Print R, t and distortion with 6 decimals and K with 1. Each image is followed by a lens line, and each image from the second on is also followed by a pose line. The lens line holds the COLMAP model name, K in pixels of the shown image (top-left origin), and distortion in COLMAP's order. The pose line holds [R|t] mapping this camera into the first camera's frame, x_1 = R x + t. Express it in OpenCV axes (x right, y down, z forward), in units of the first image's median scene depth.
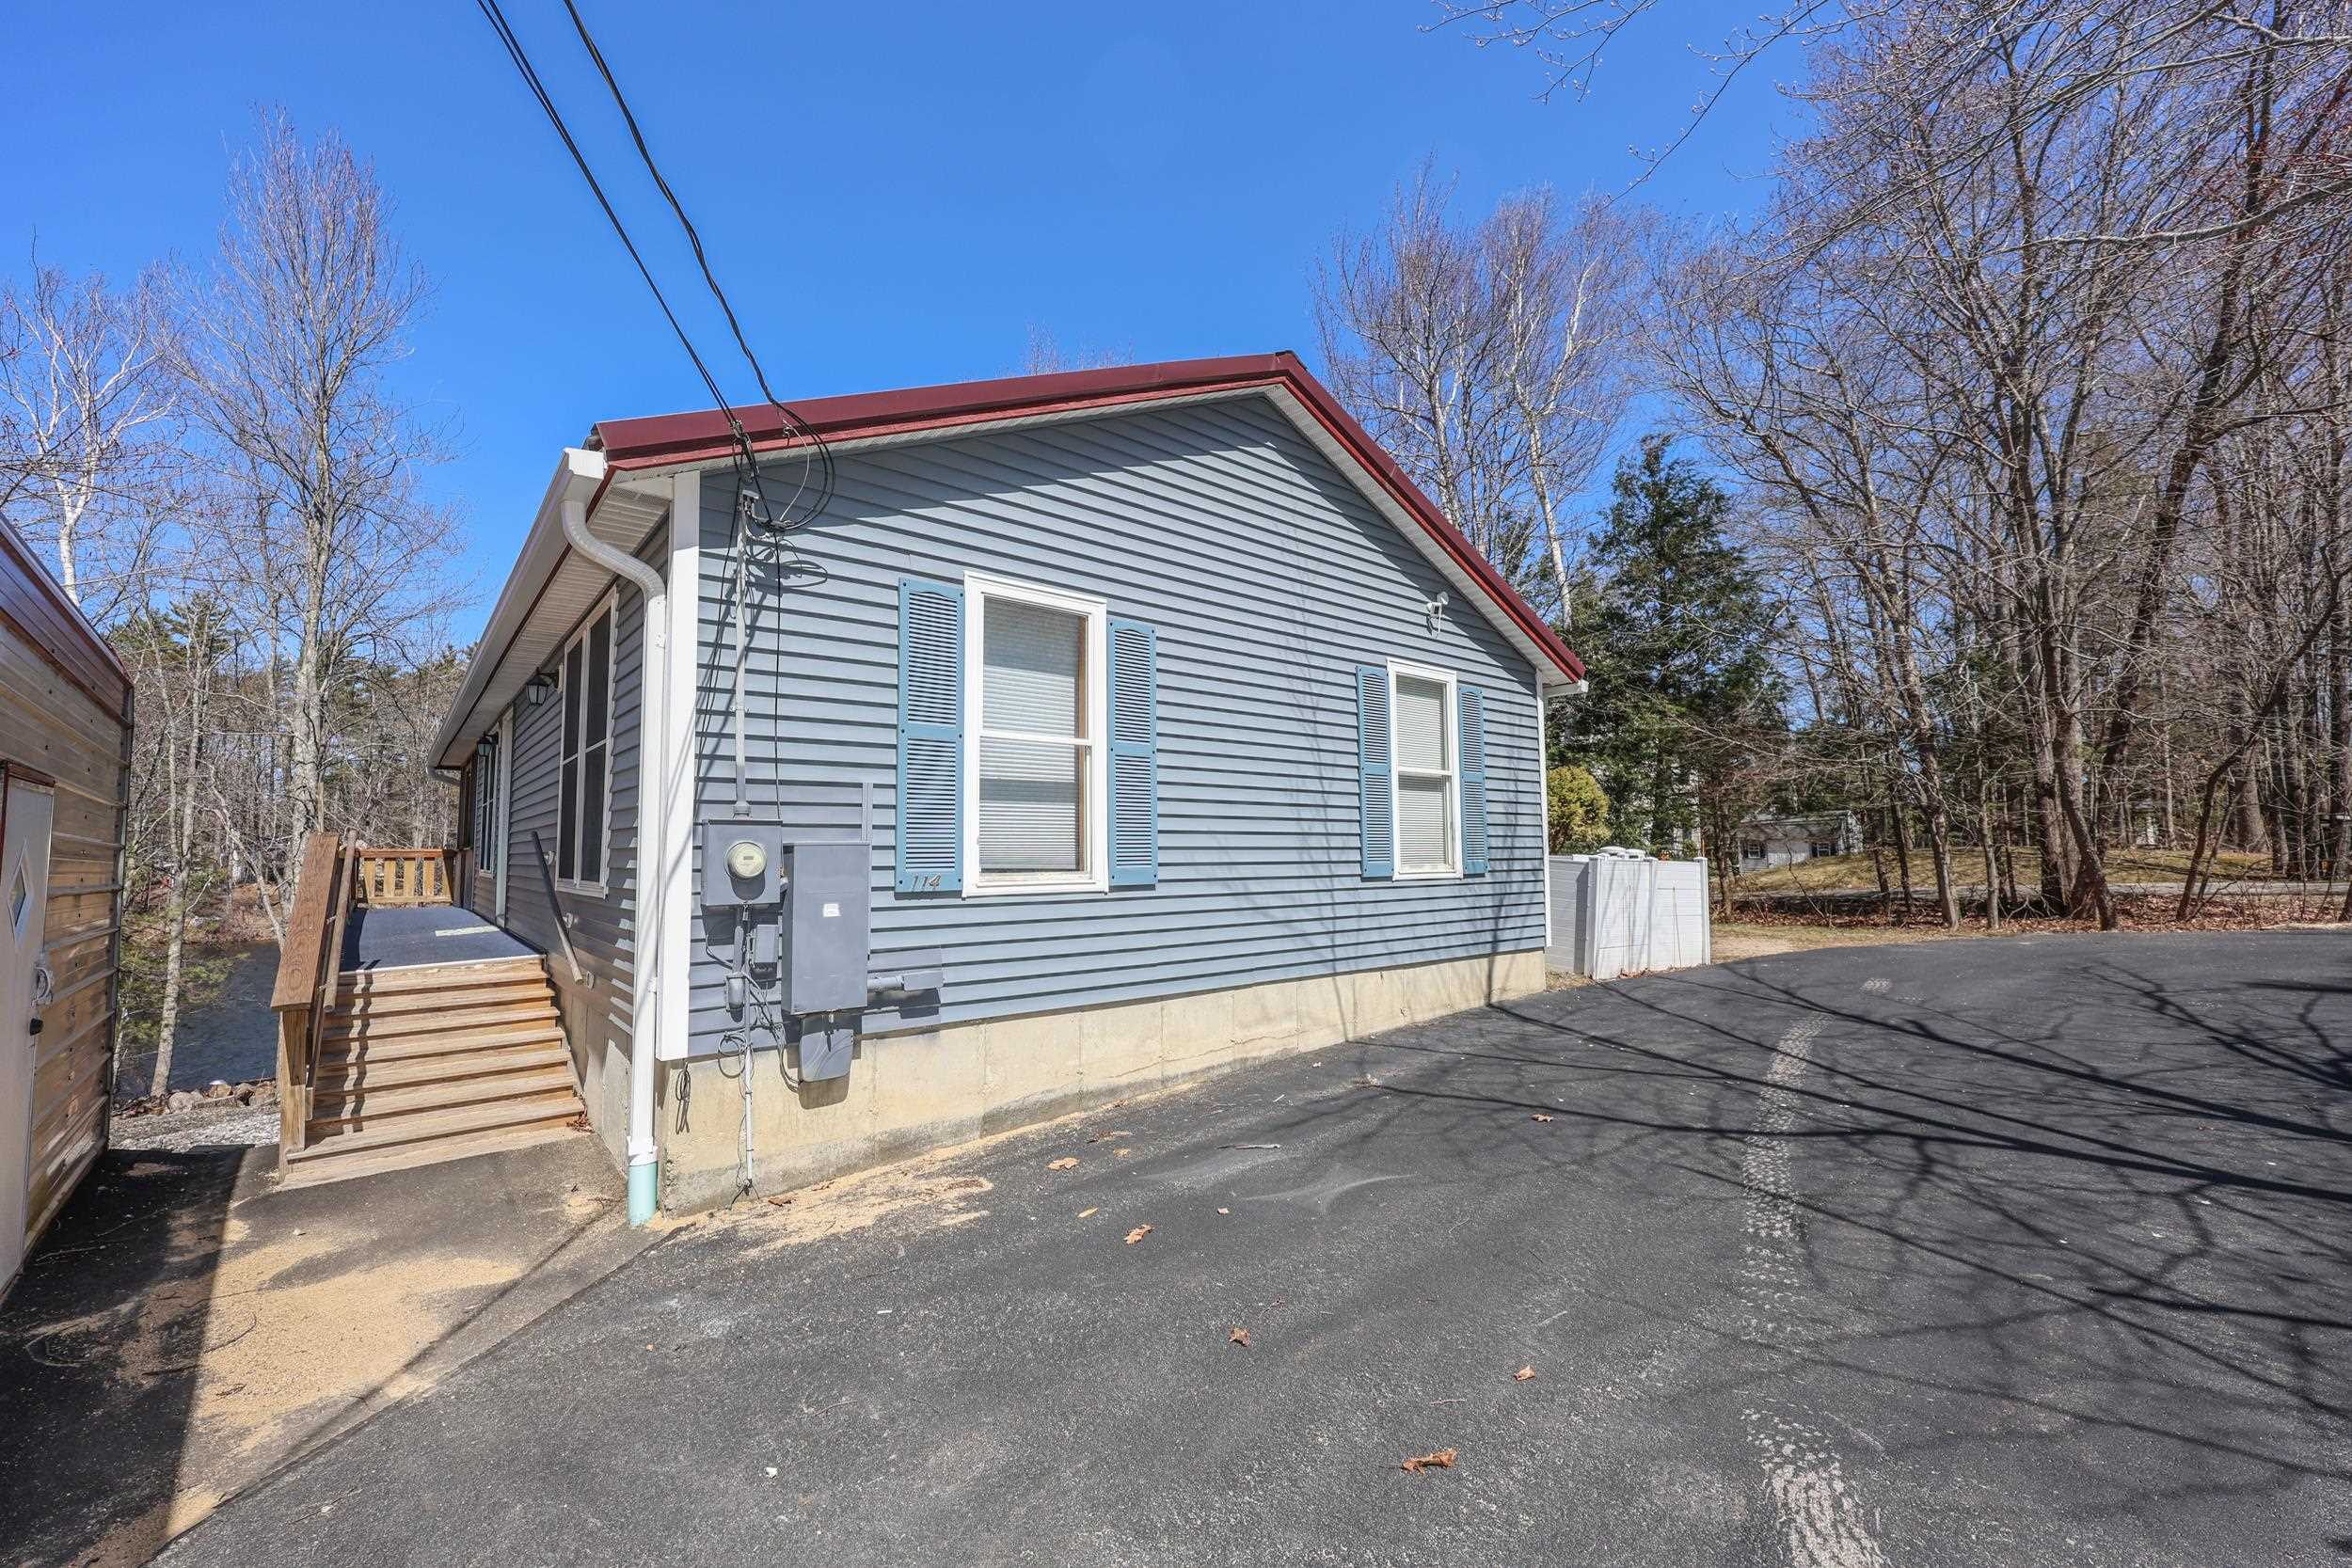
lens RADIAL K [[928.4, 0, 1146.7], [0, 928.4, 787.2], [0, 0, 1]] dist [0.003530, -0.000369]
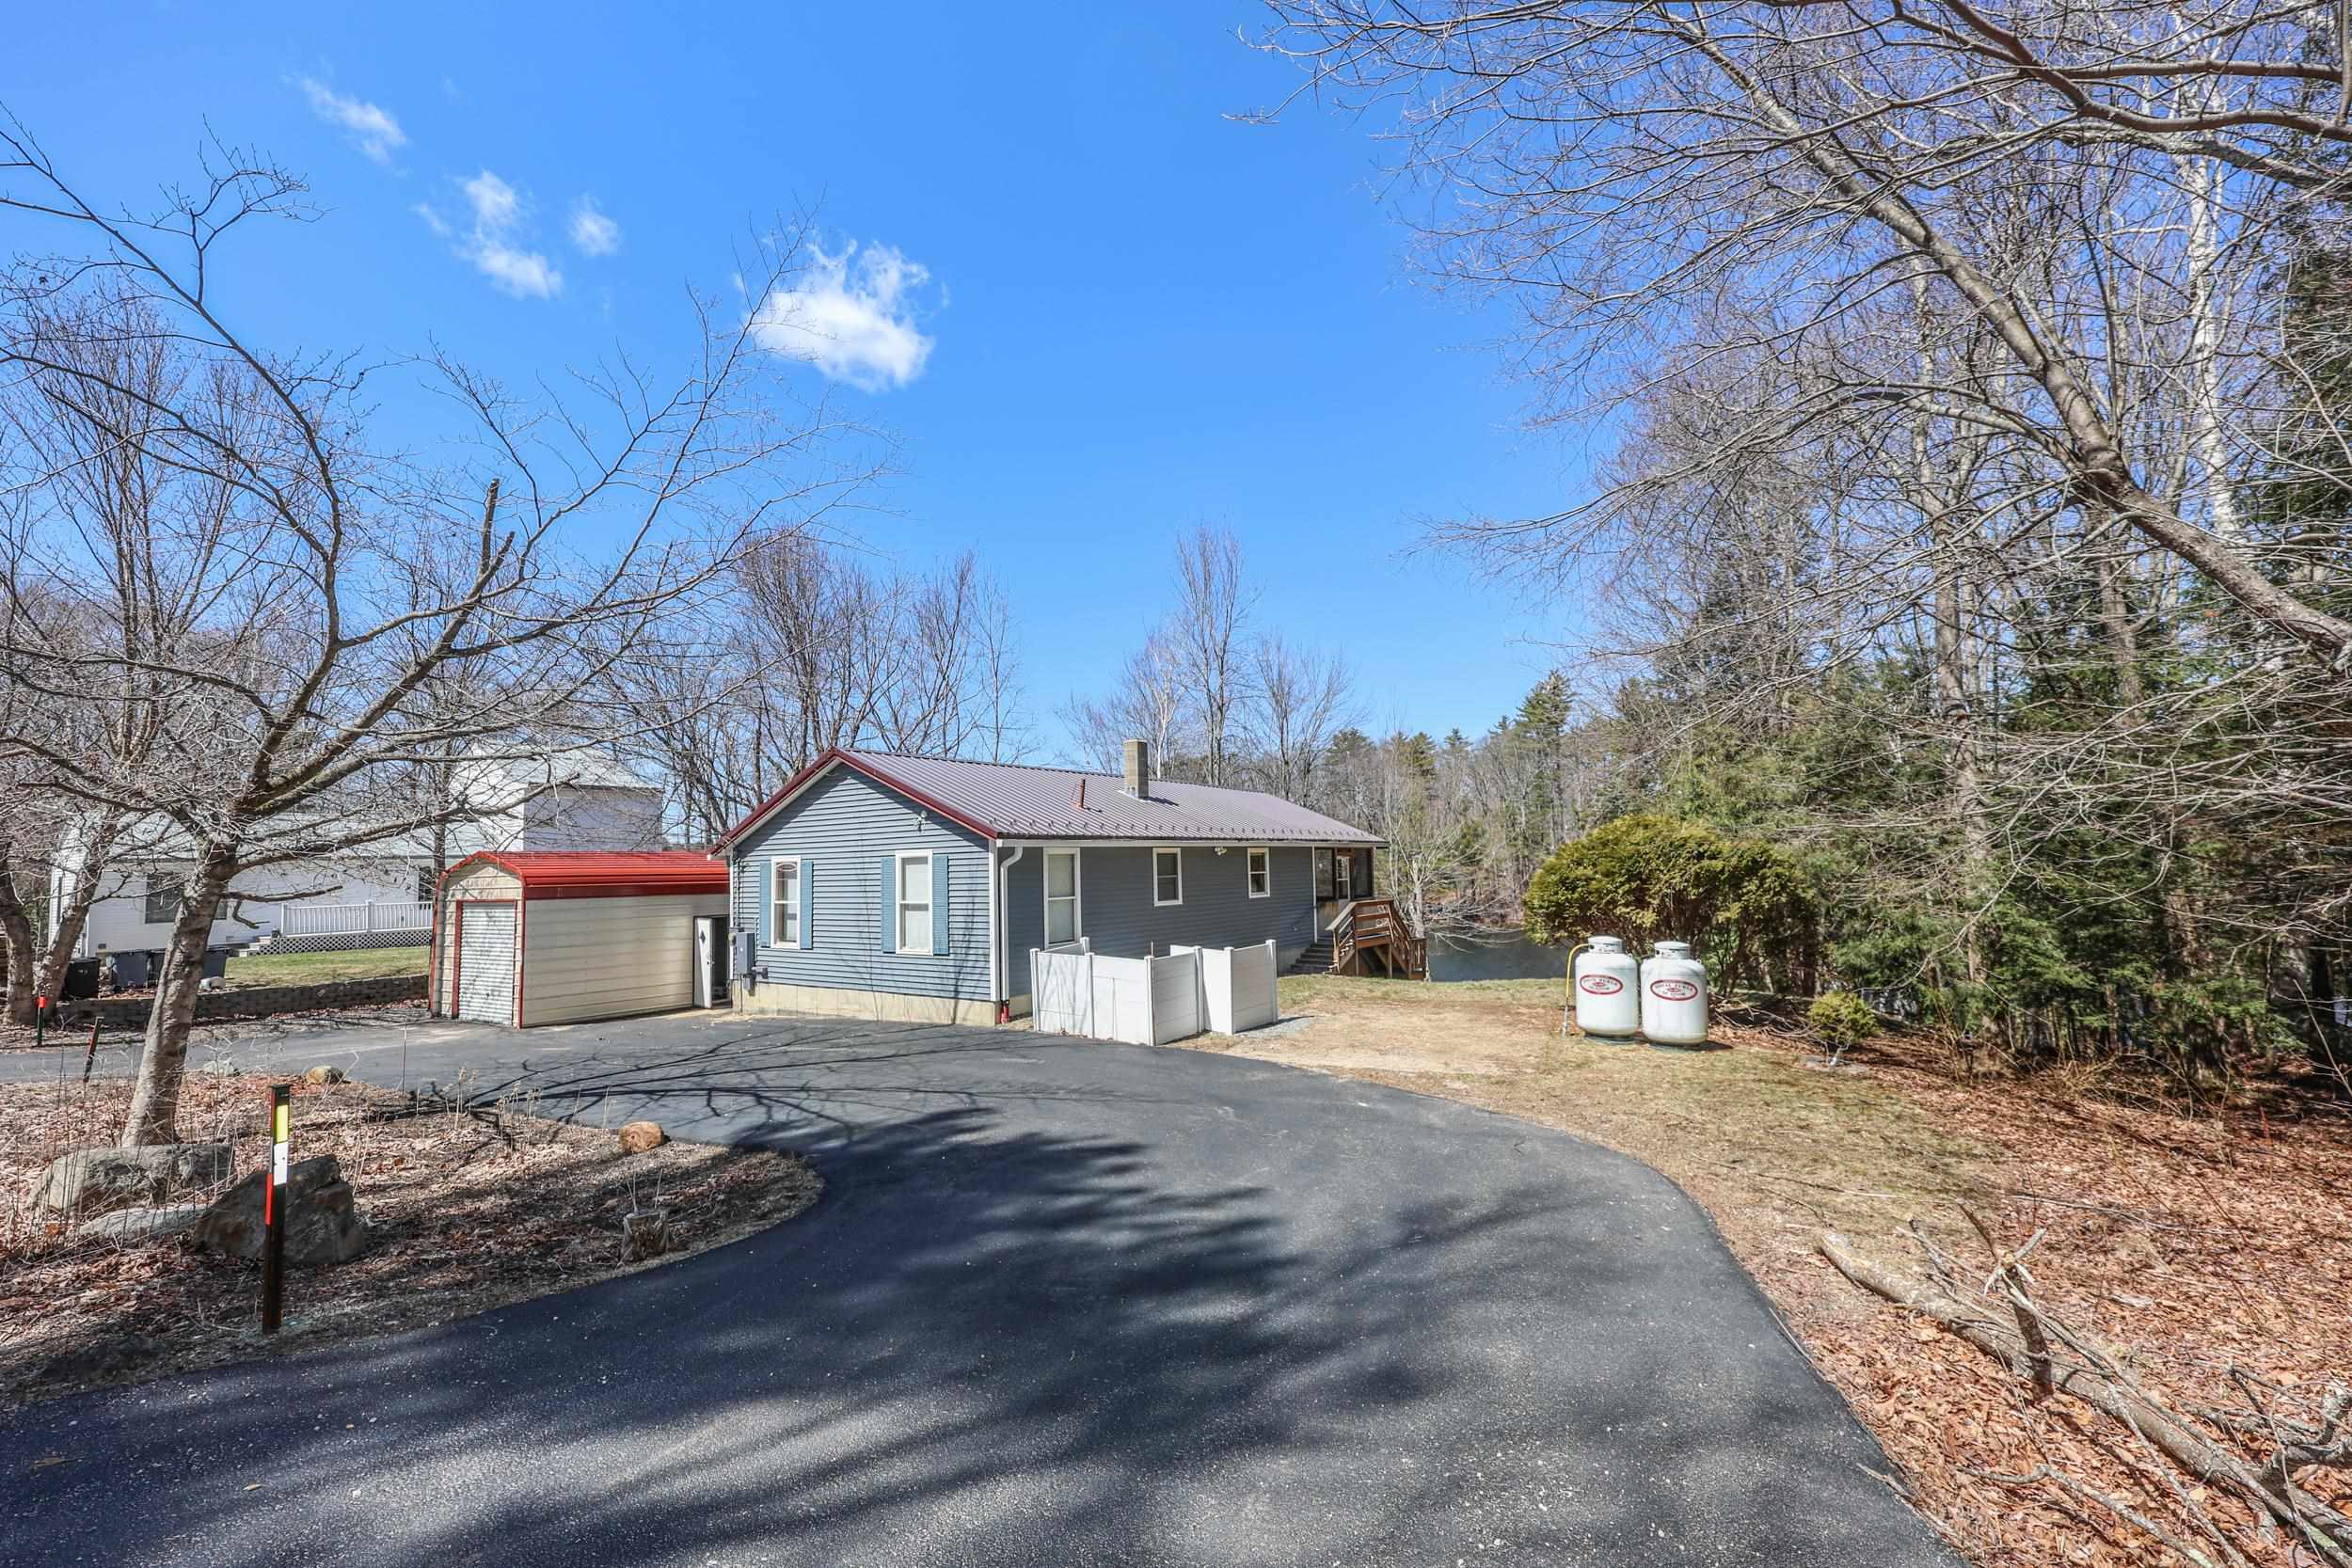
lens RADIAL K [[970.5, 0, 1180.3], [0, 970.5, 790.3], [0, 0, 1]] dist [0.001426, 0.000085]
pose [[0.283125, -0.068938, -0.956602, 3.343944], [0.097015, 0.994356, -0.042946, -0.150930], [0.954164, -0.080645, 0.288215, 1.260244]]
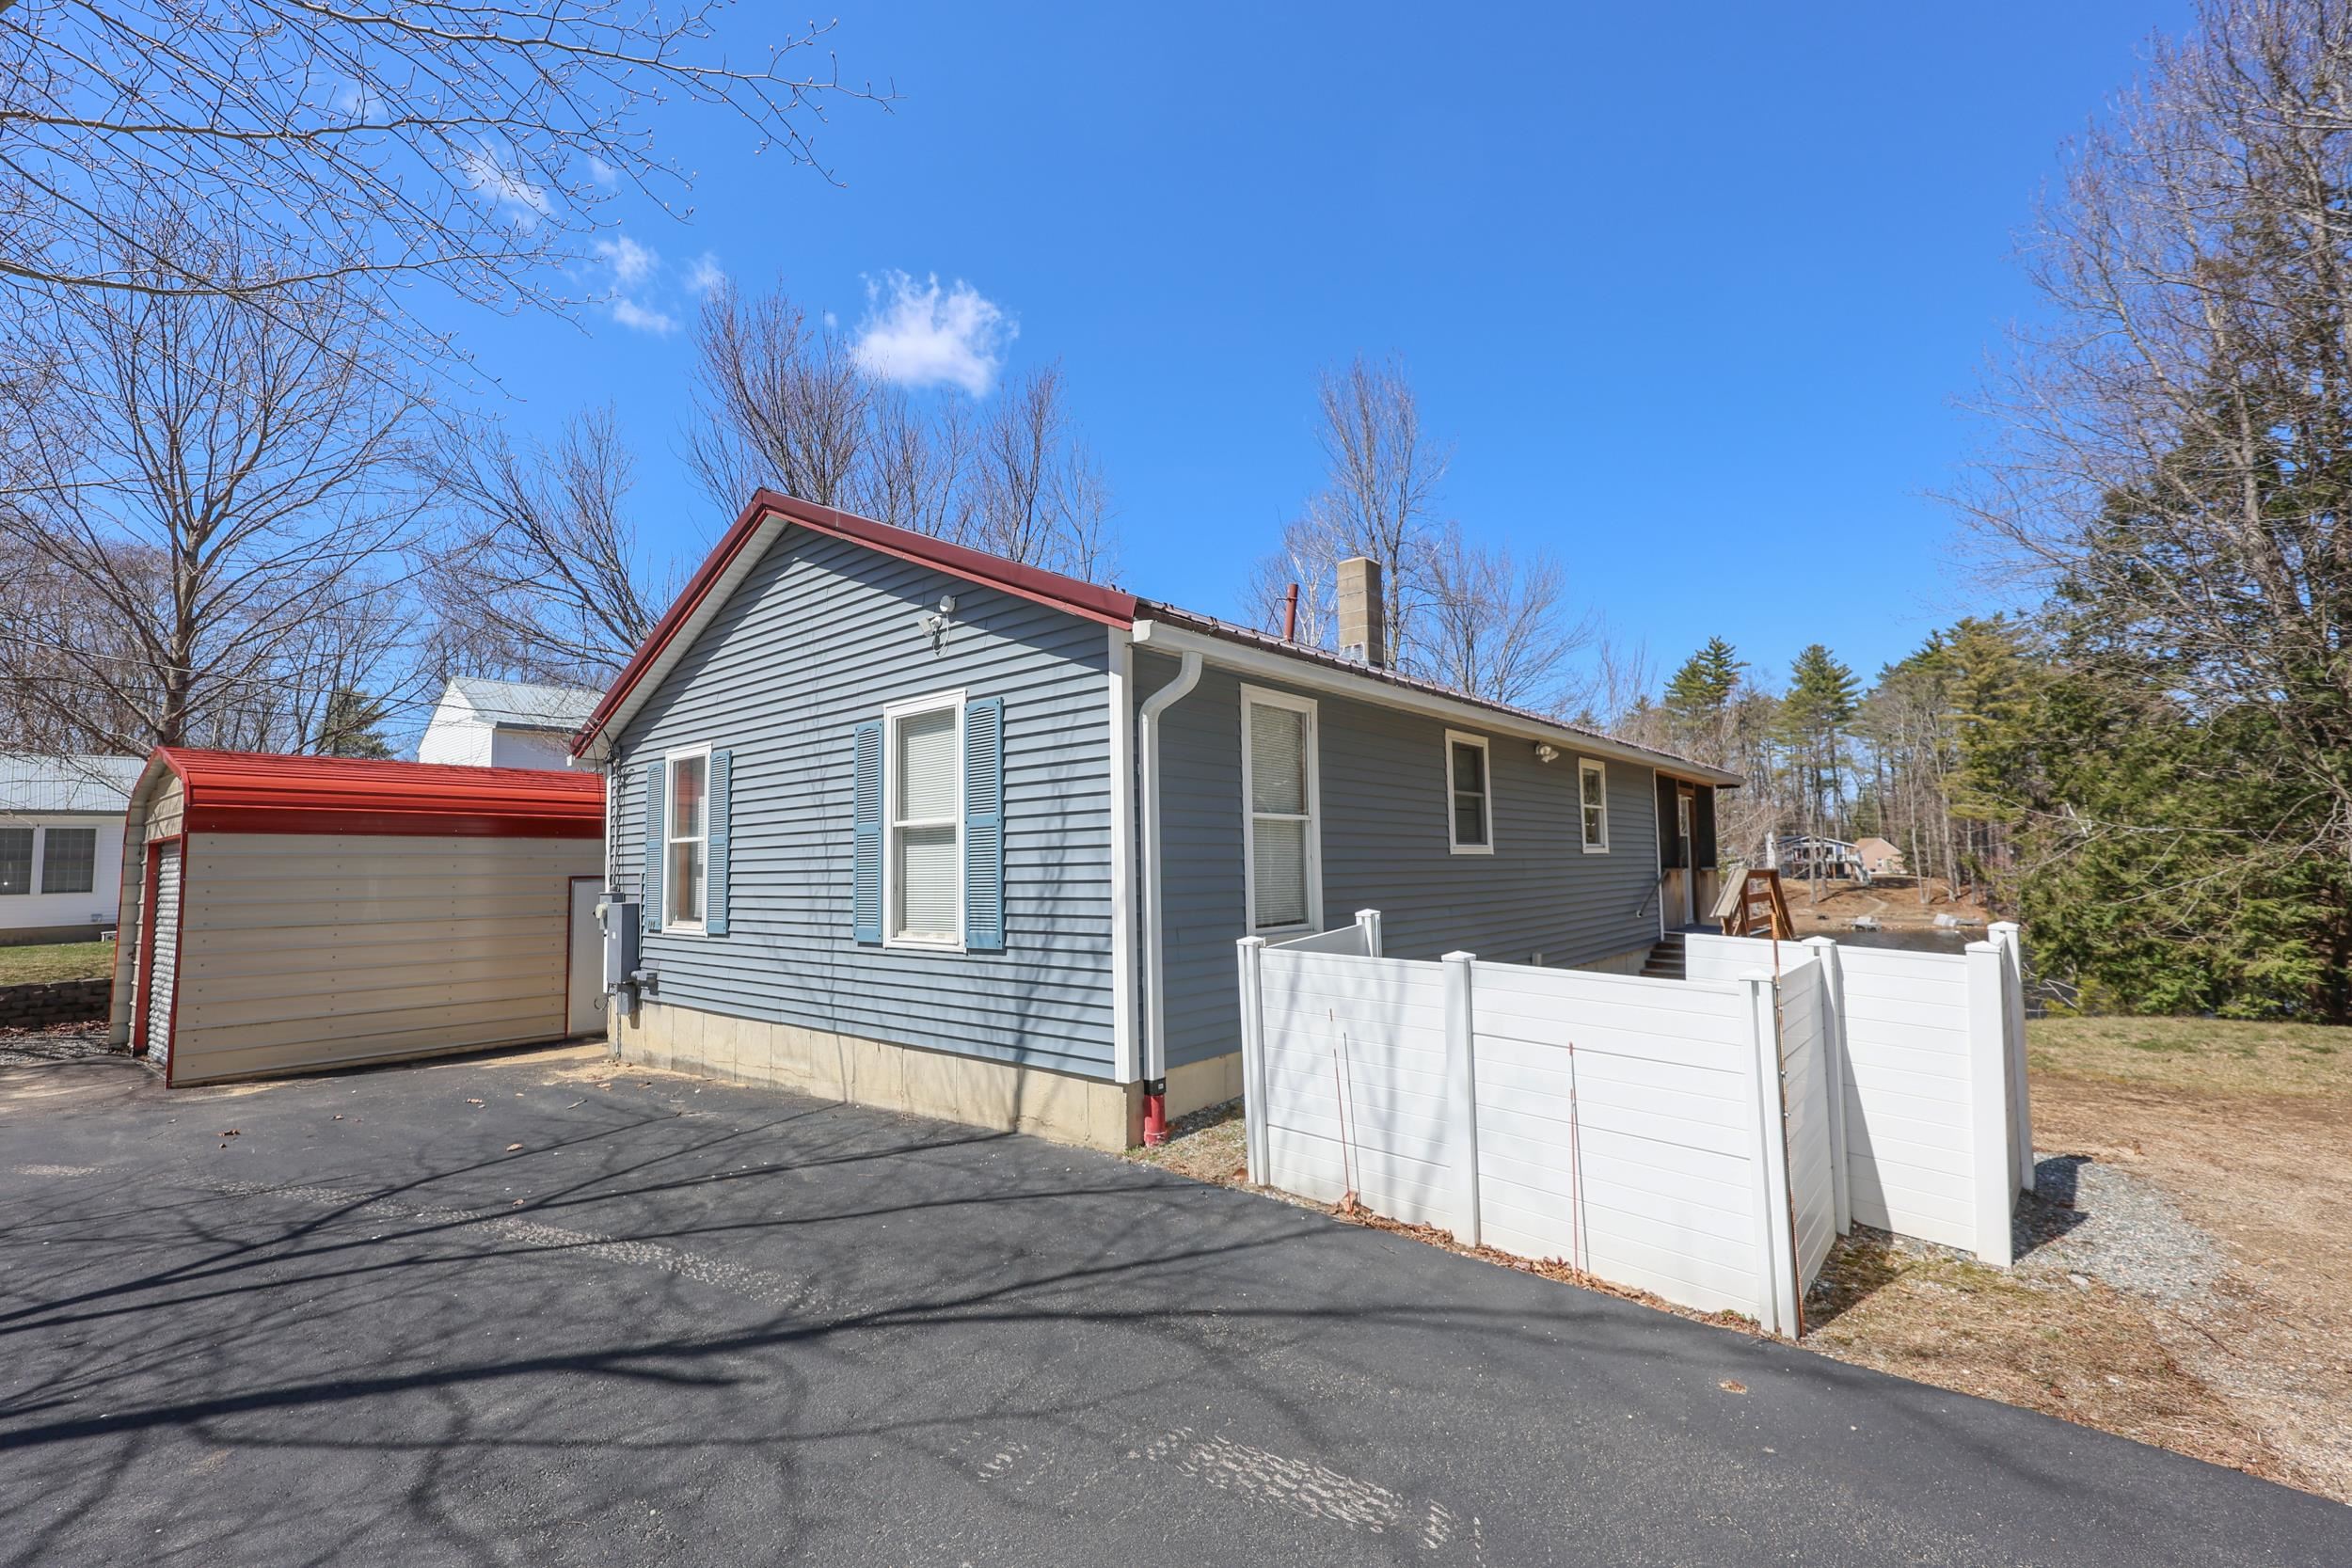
lens RADIAL K [[970.5, 0, 1180.3], [0, 970.5, 790.3], [0, 0, 1]] dist [0.001426, 0.000085]
pose [[0.200694, -0.073035, -0.976928, 1.592806], [0.091590, 0.994248, -0.055514, 0.032044], [0.975363, -0.078336, 0.206229, 1.372775]]
